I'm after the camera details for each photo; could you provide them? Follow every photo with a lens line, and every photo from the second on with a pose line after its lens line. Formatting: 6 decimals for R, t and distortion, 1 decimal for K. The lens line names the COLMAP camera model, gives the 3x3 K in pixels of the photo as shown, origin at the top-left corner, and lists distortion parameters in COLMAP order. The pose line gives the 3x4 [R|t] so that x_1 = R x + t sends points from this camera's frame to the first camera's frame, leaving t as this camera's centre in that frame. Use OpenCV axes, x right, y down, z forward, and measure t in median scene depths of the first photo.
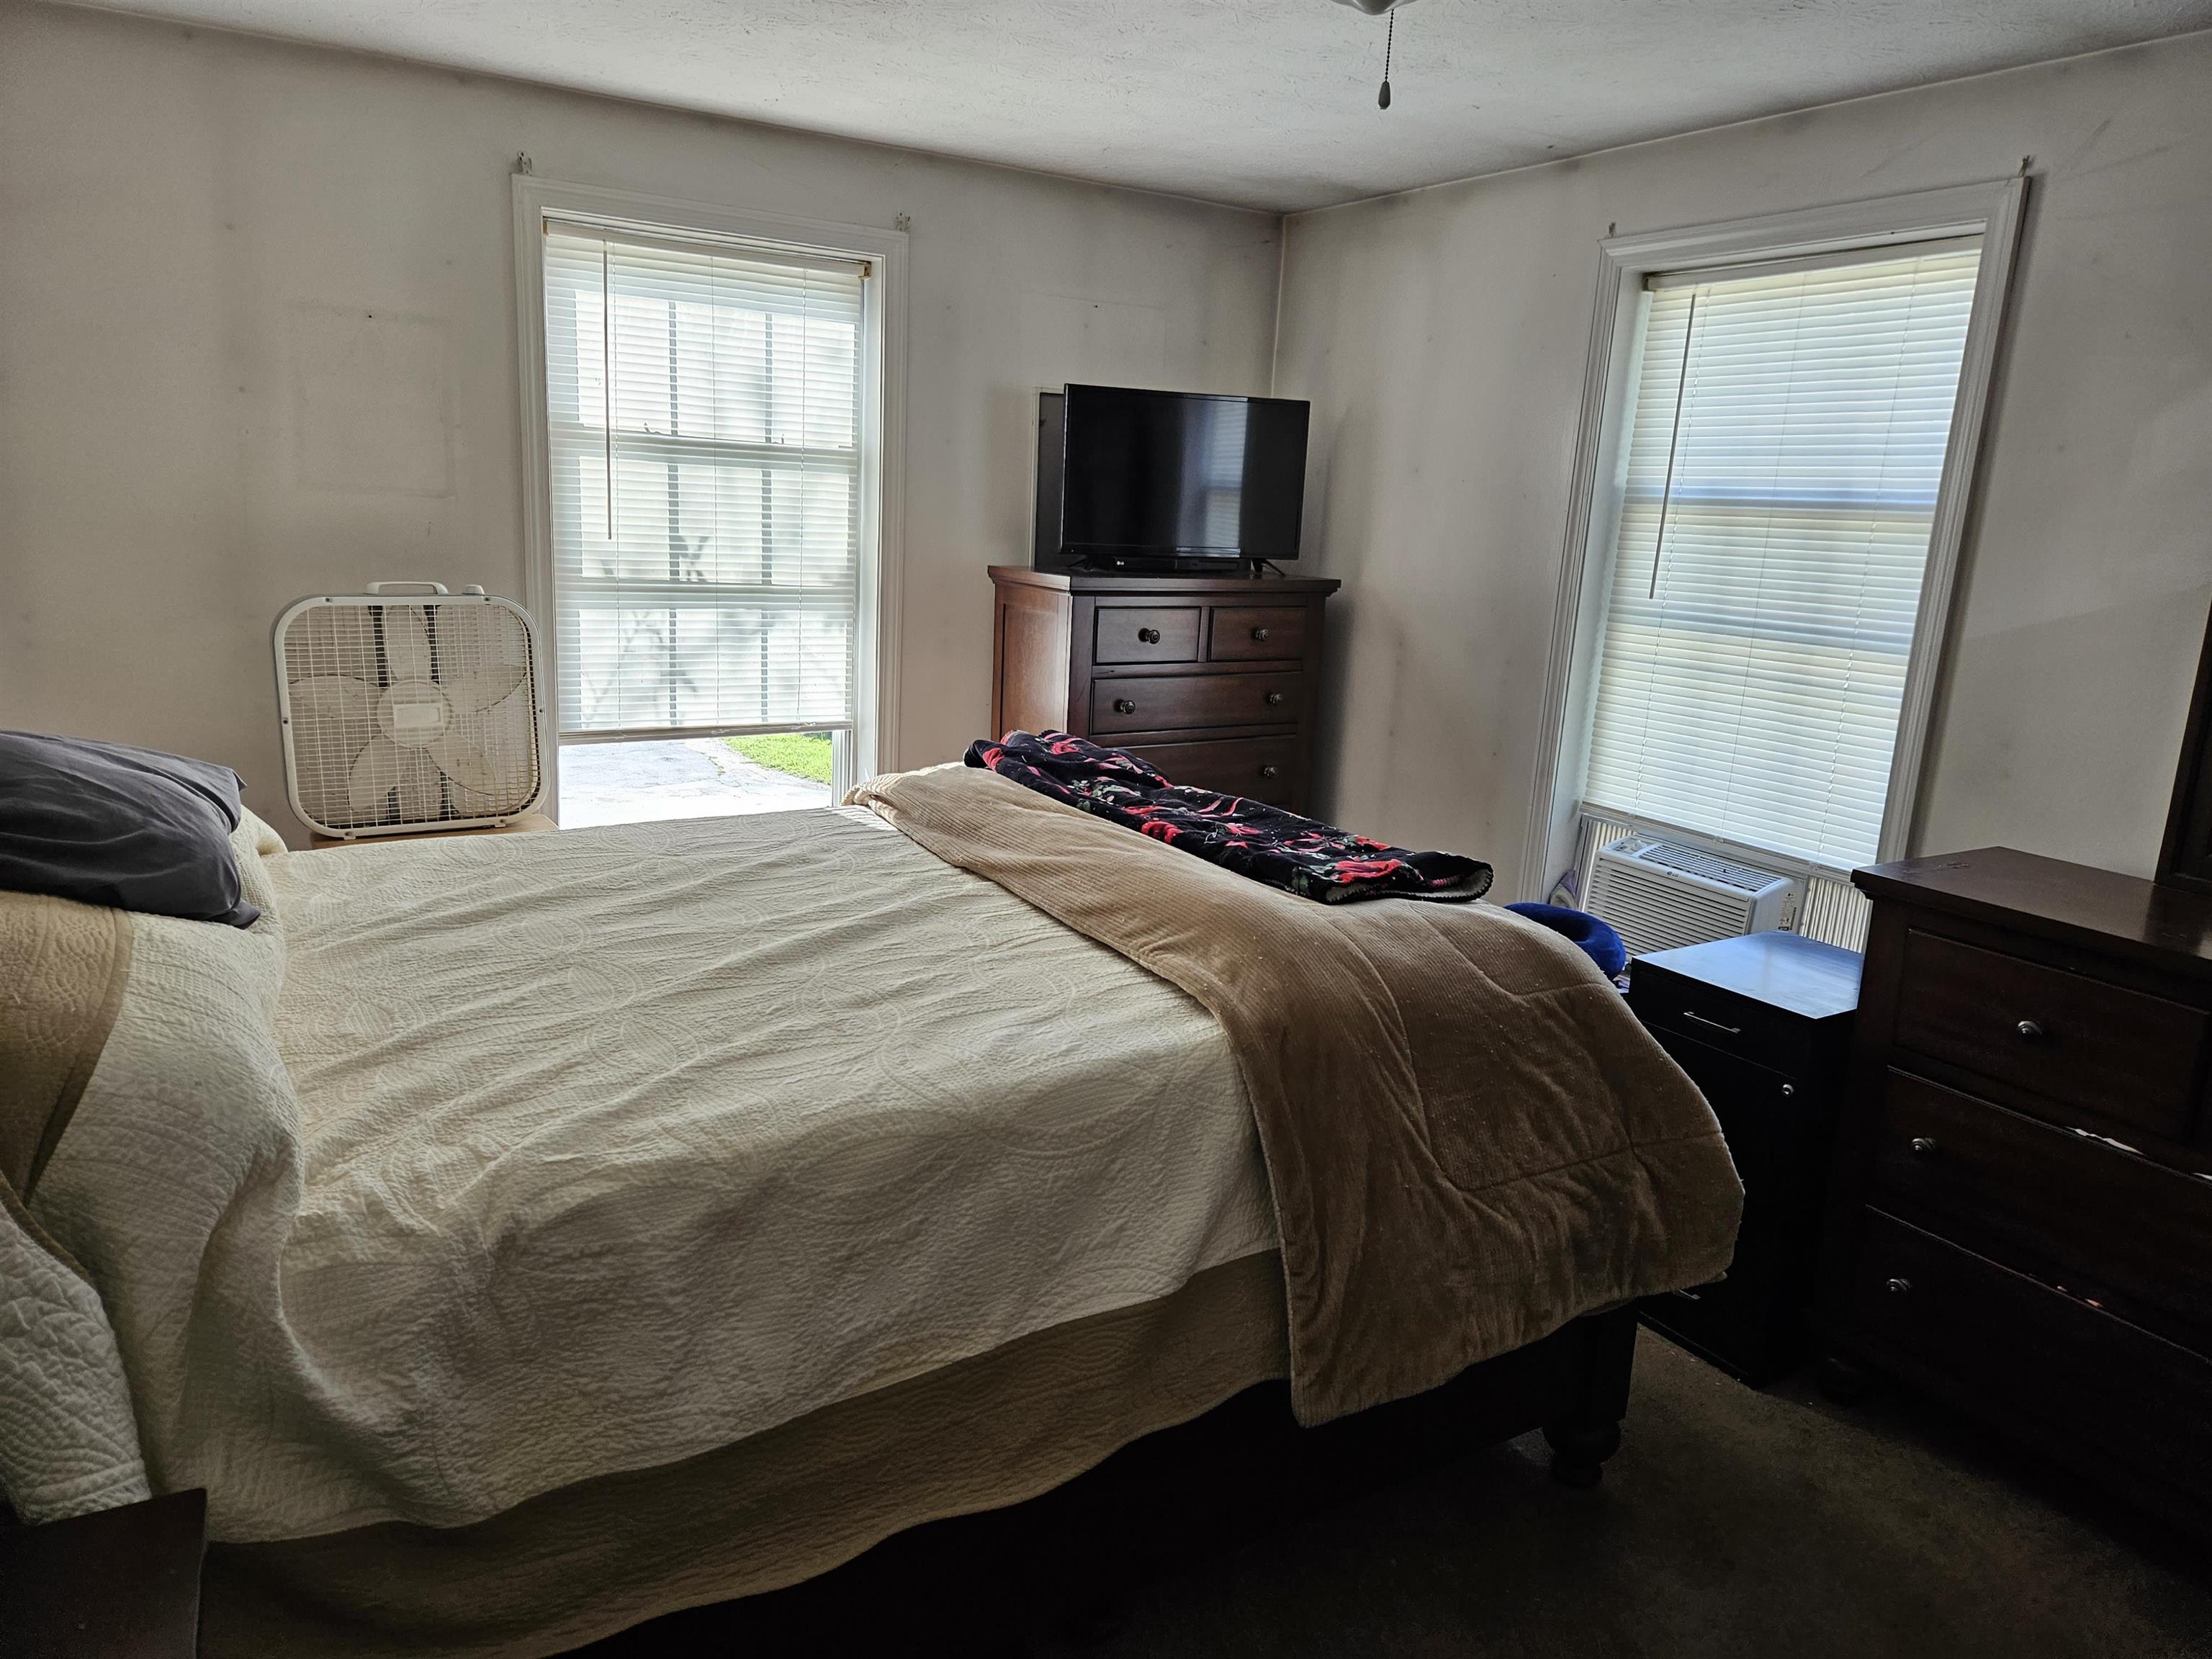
lens RADIAL K [[1410.7, 0, 1106.0], [0, 1410.7, 829.5], [0, 0, 1]] dist [0.090870, -0.069786]
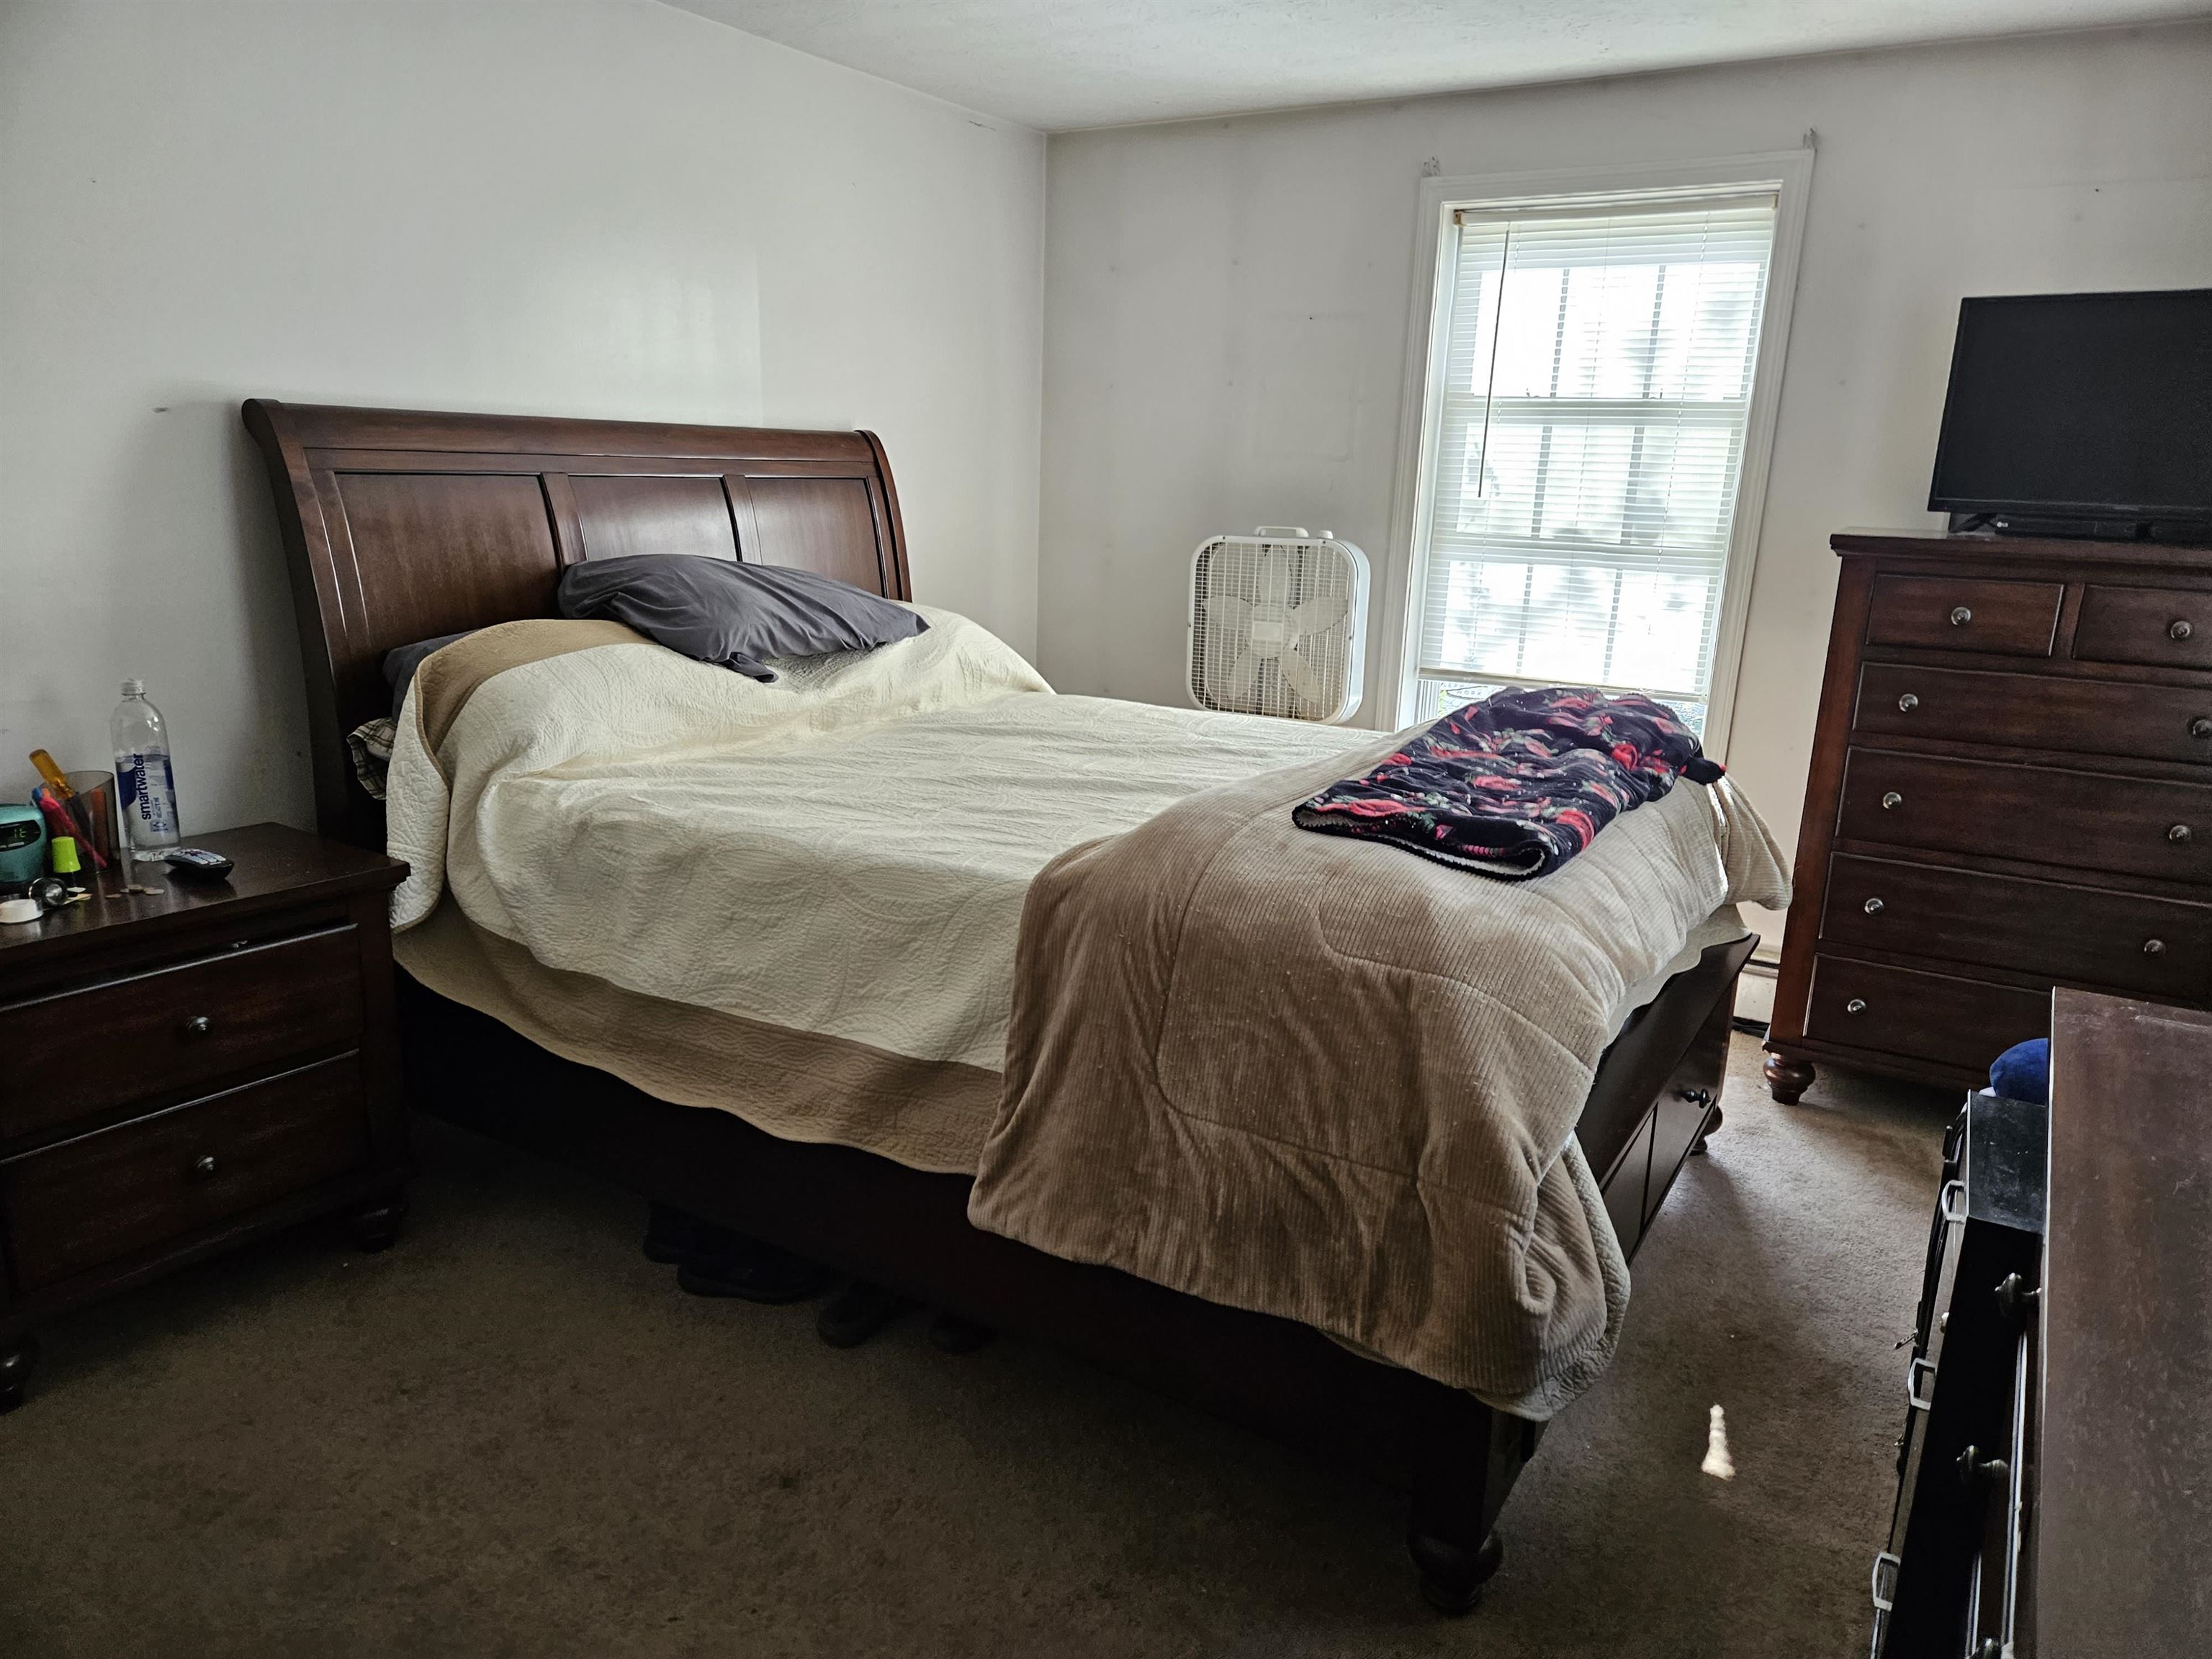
lens RADIAL K [[1410.7, 0, 1106.0], [0, 1410.7, 829.5], [0, 0, 1]] dist [0.090870, -0.069786]
pose [[0.501820, 0.198714, -0.841837, 0.888800], [-0.206479, 0.972637, 0.106507, -0.020771], [0.839966, 0.120374, 0.529119, 0.380545]]
